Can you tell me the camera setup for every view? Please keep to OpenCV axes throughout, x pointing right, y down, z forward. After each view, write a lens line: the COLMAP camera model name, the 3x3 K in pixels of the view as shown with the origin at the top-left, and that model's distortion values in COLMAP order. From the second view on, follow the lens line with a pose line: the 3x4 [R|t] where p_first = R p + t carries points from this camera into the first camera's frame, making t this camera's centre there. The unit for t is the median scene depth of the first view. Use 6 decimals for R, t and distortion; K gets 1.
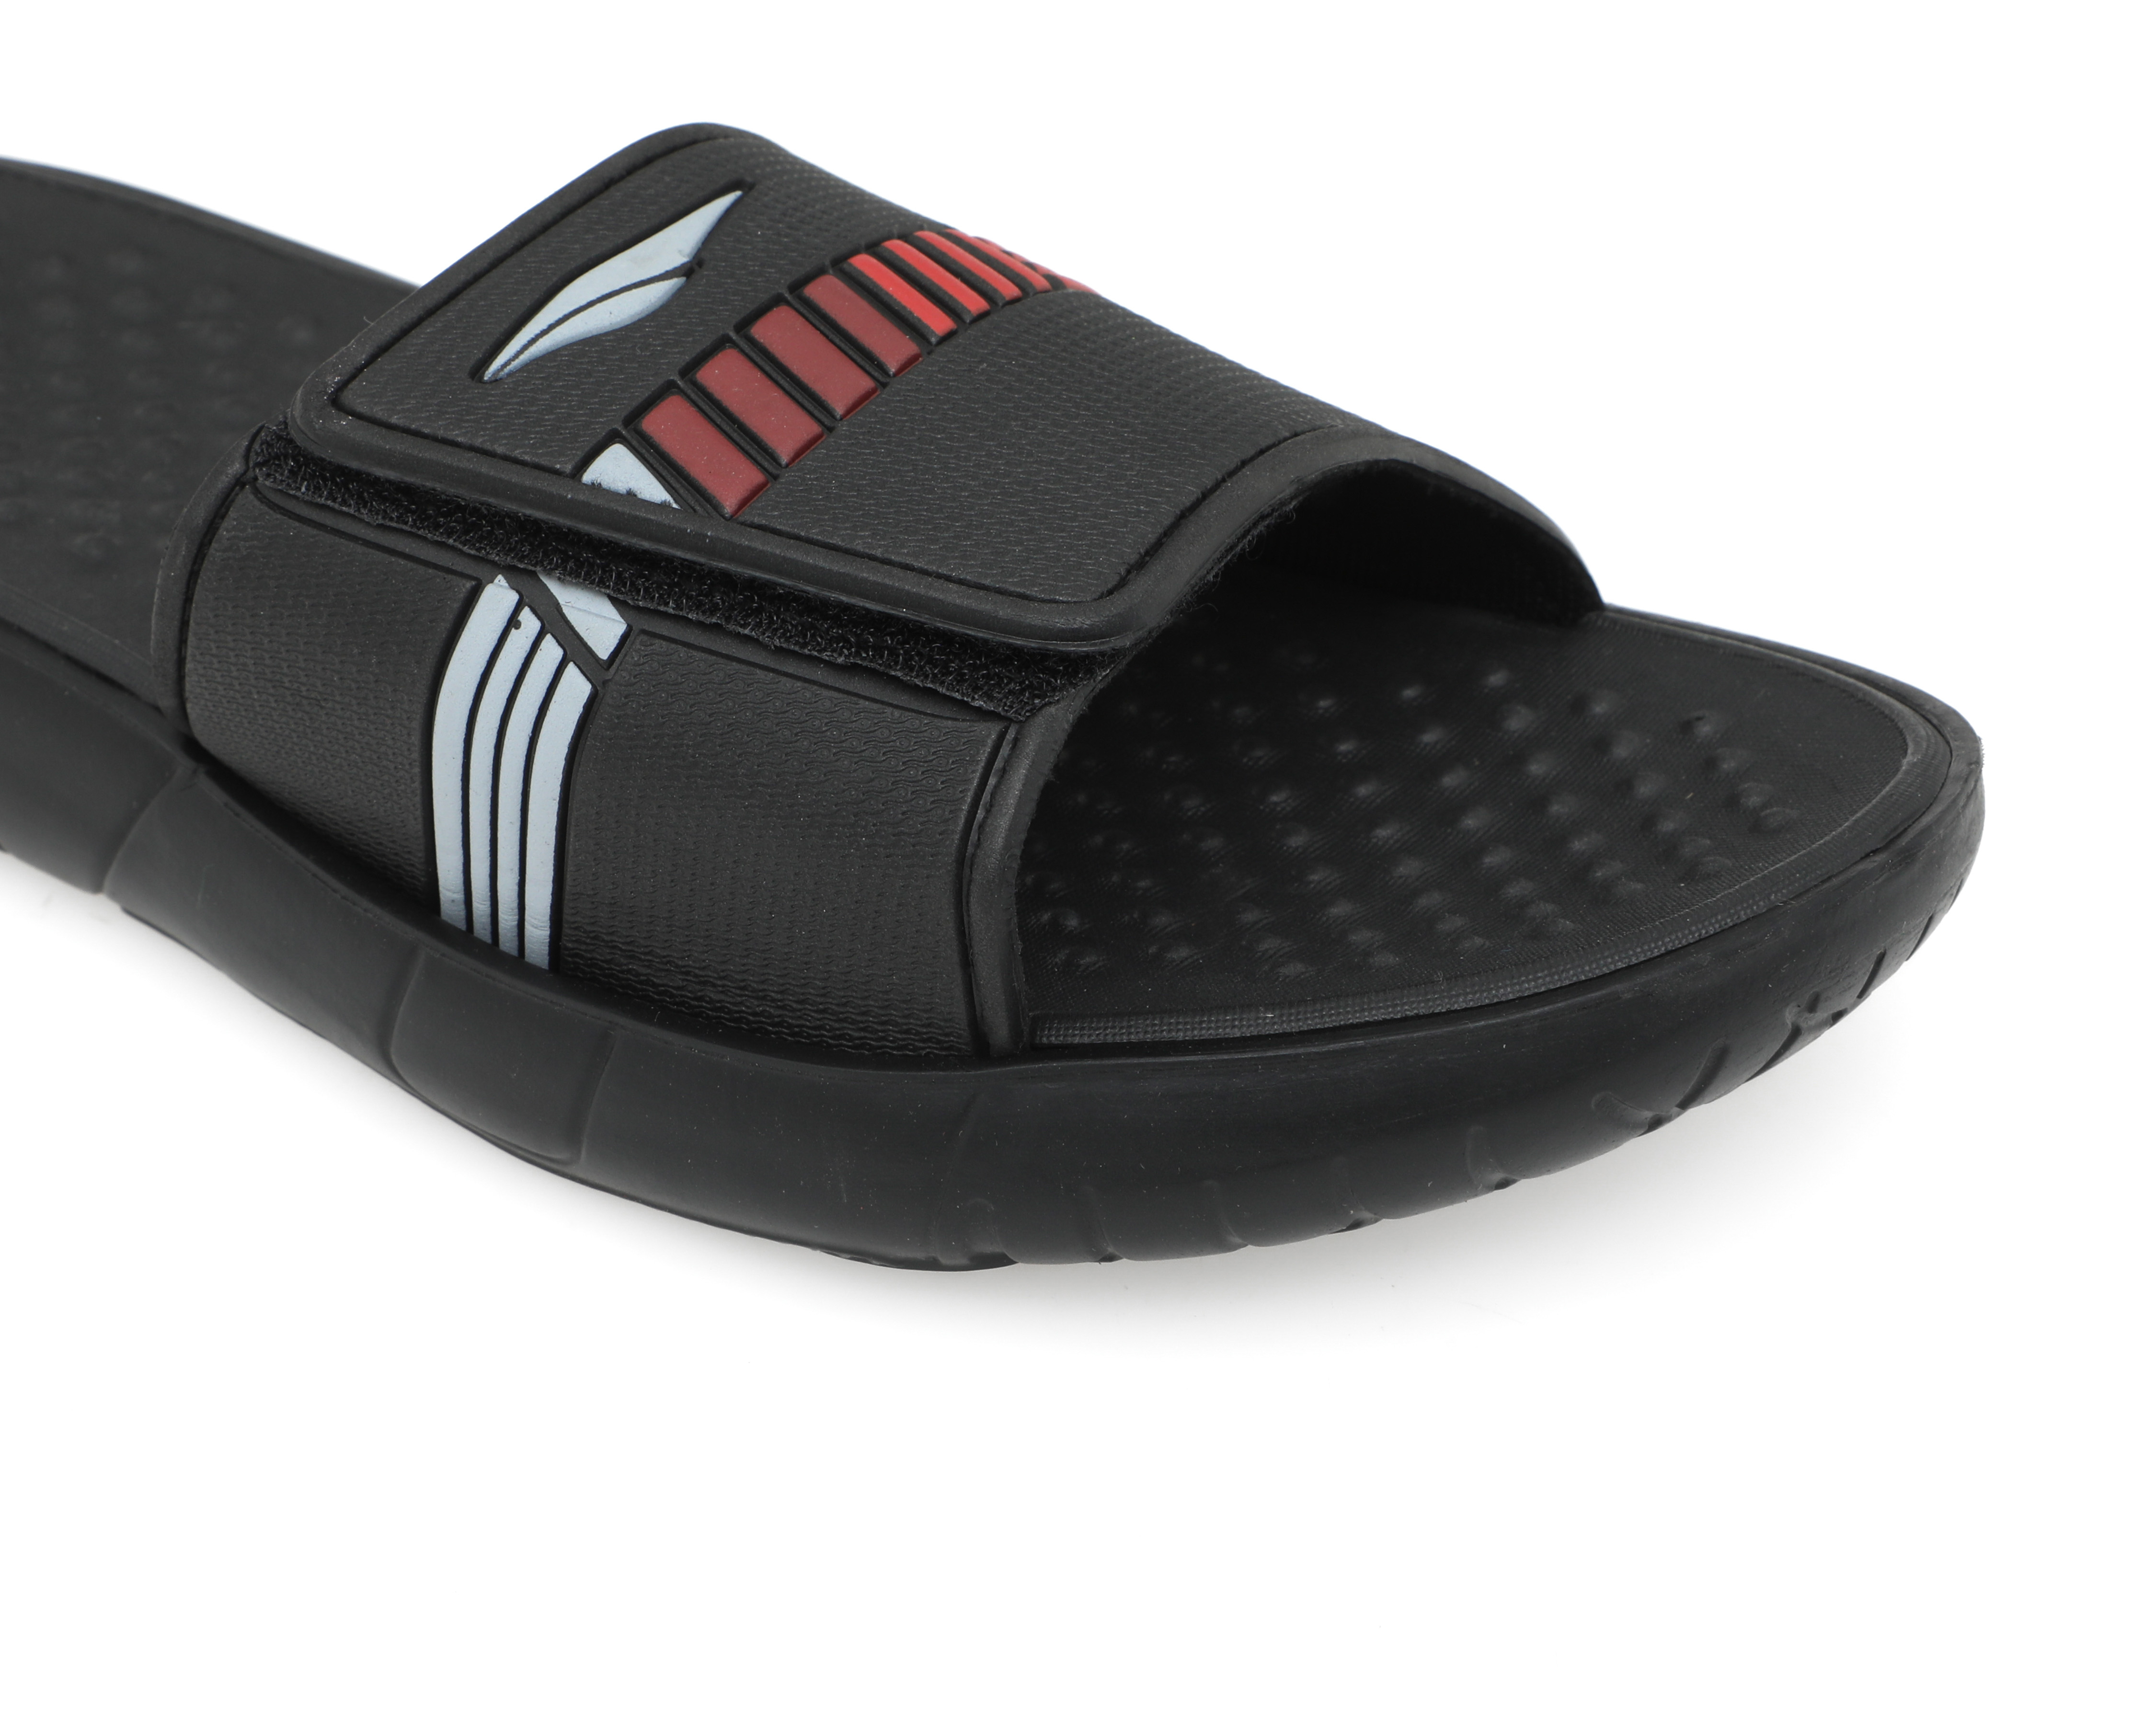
lens RADIAL K [[4163.2, 0, 1078.0], [0, 4163.2, 862.5], [0, 0, 1]] dist [-0.671589, 8.222554]
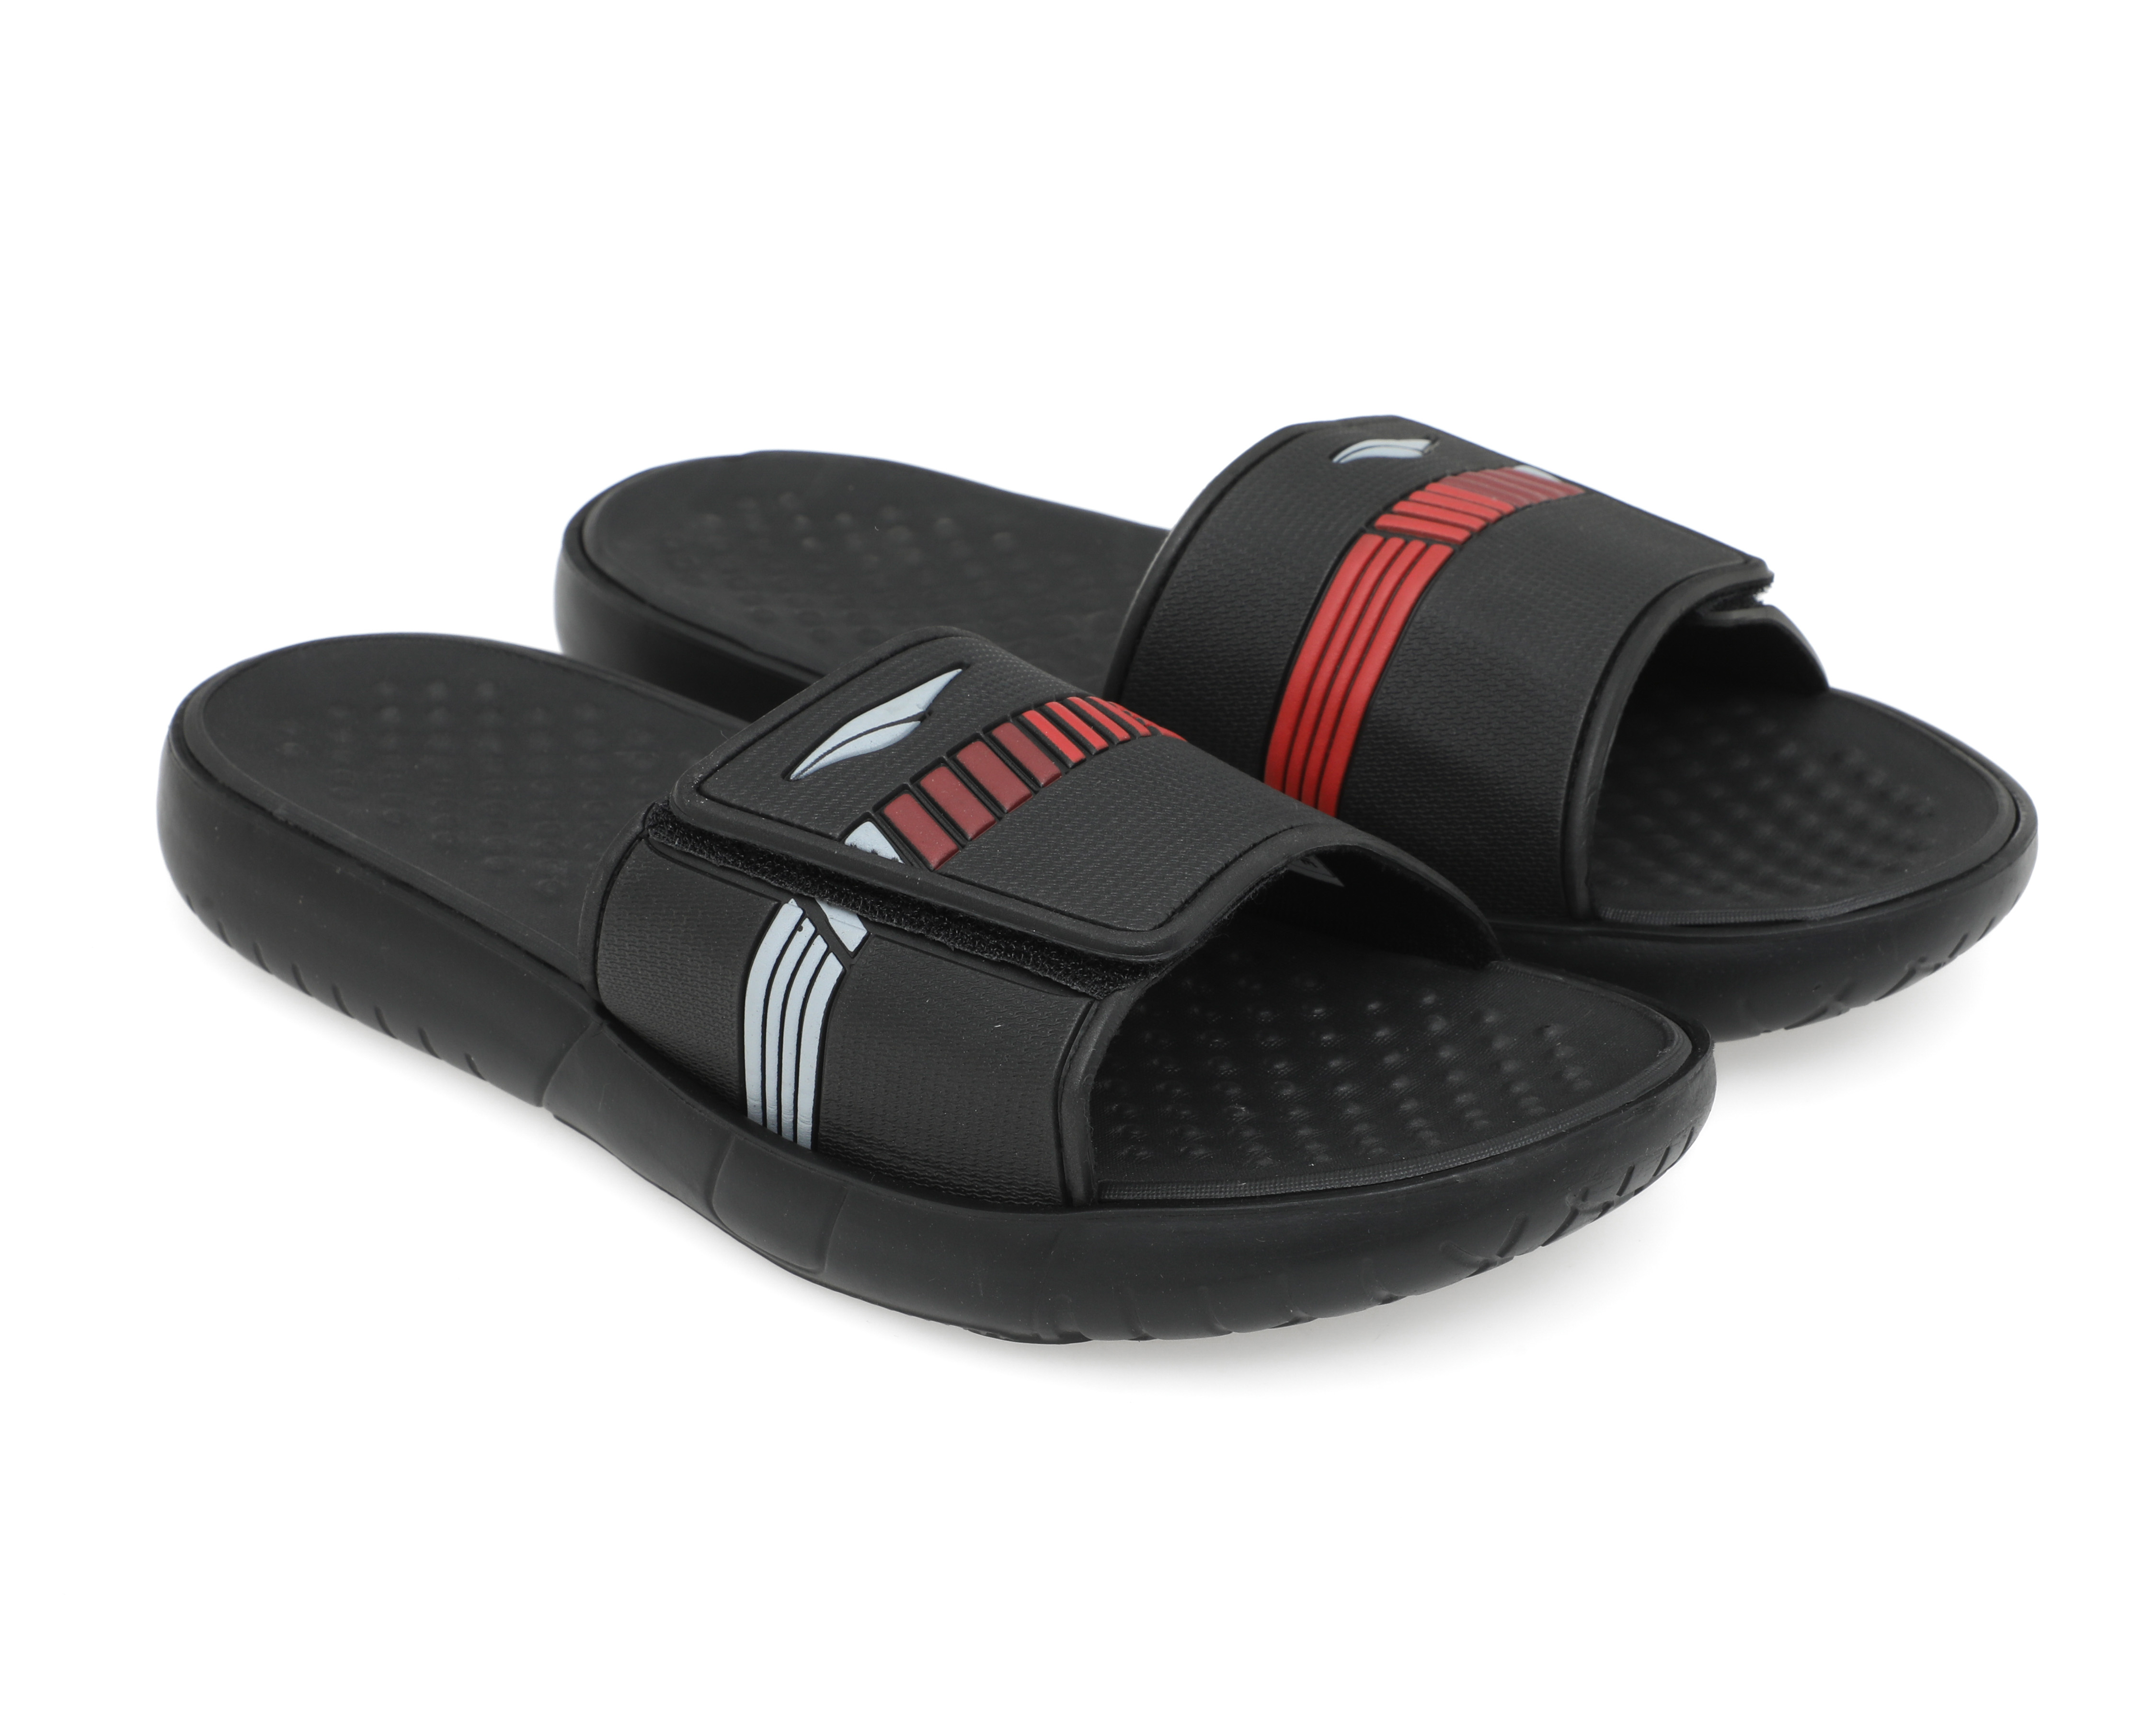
lens RADIAL K [[4163.2, 0, 1078.0], [0, 4163.2, 862.5], [0, 0, 1]] dist [-0.671589, 8.222554]
pose [[0.993708, 0.039353, -0.104859, 0.140084], [-0.051343, 0.992129, -0.114213, 0.095262], [0.099539, 0.118878, 0.987907, -0.594174]]
